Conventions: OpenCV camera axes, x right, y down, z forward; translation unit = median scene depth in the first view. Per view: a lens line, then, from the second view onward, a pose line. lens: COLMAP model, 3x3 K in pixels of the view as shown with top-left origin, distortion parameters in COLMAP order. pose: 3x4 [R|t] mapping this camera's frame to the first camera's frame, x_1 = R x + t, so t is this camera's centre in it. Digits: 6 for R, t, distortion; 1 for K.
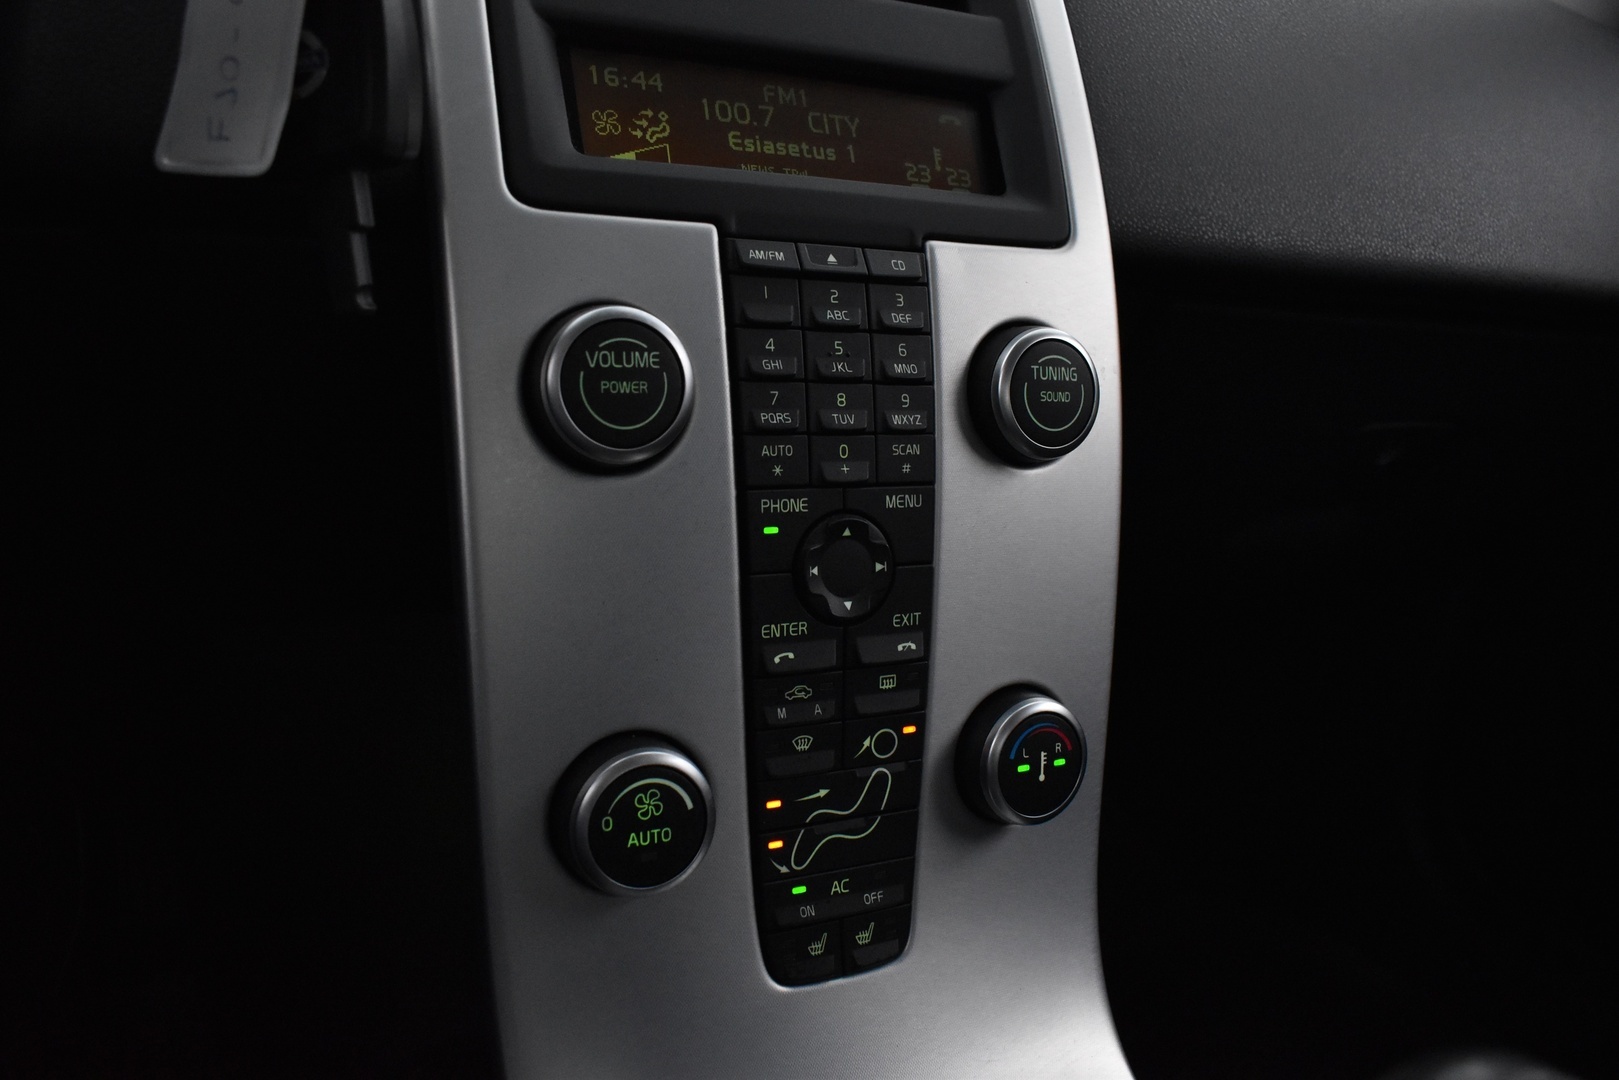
lens RADIAL K [[1256.0, 0, 809.5], [0, 1256.0, 540.0], [0, 0, 1]] dist [-0.097645, 0.003373]
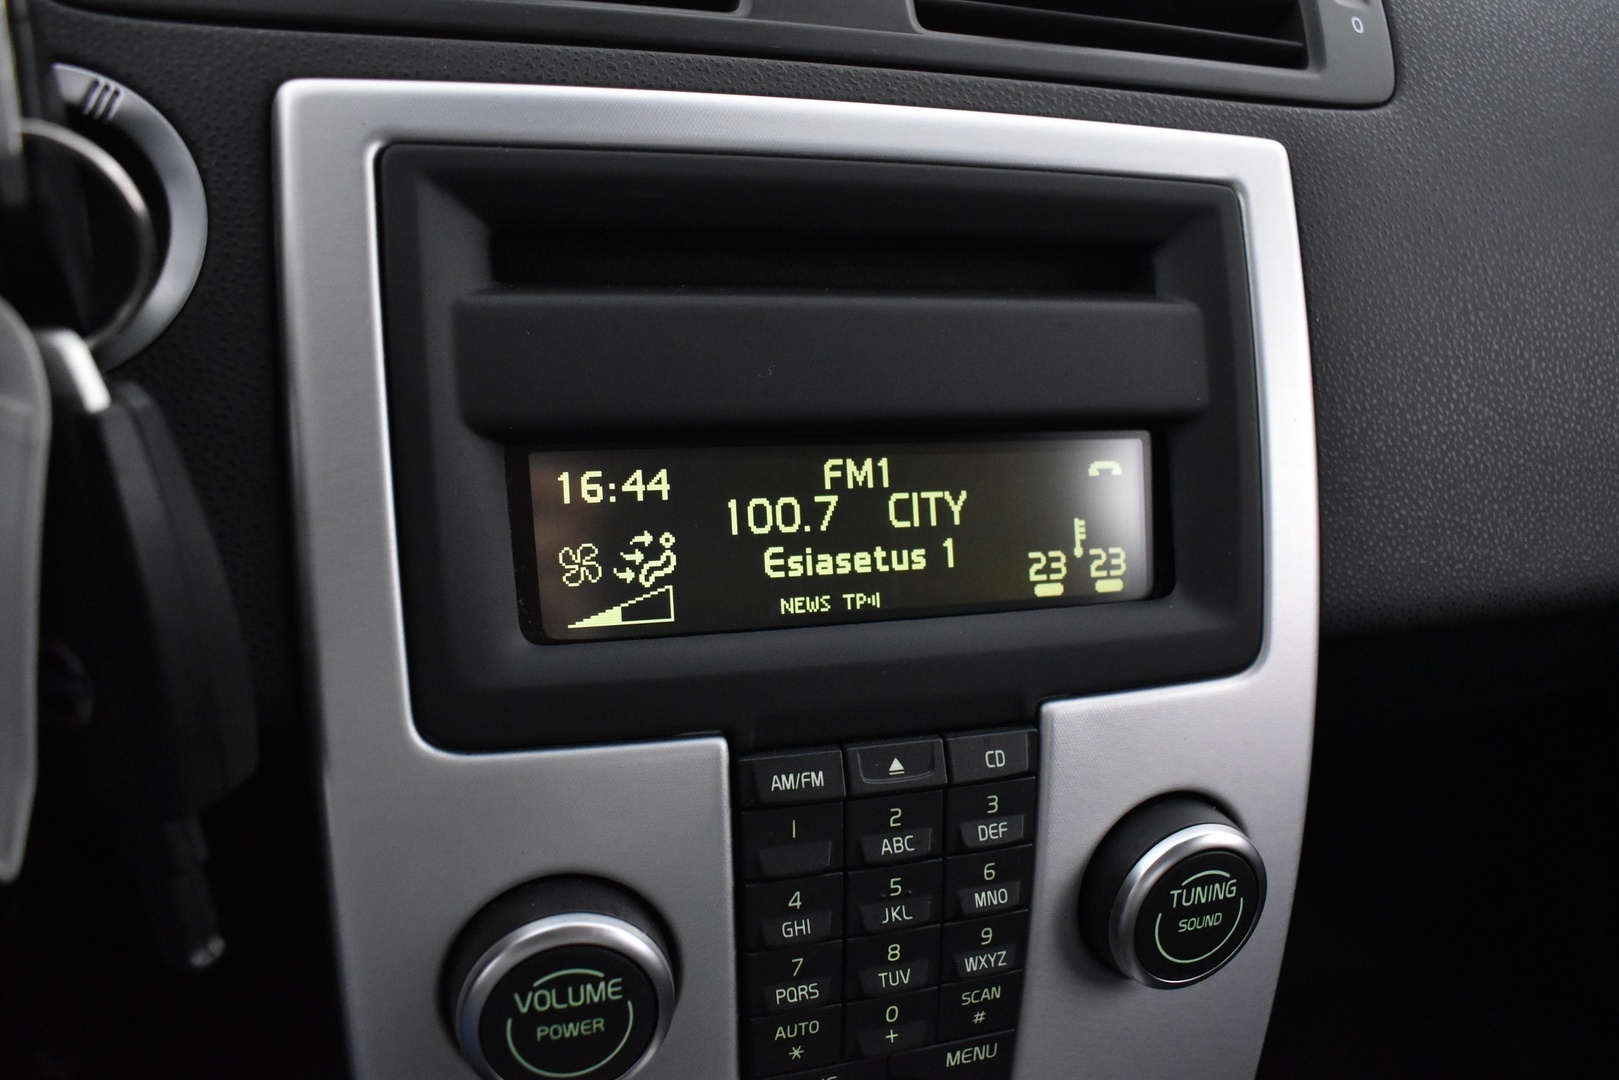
lens RADIAL K [[1256.0, 0, 809.5], [0, 1256.0, 540.0], [0, 0, 1]] dist [-0.097645, 0.003373]
pose [[0.988188, 0.084946, -0.127547, 0.047370], [-0.059540, 0.979742, 0.191209, -0.468505], [0.141206, -0.181357, 0.973227, 0.327204]]
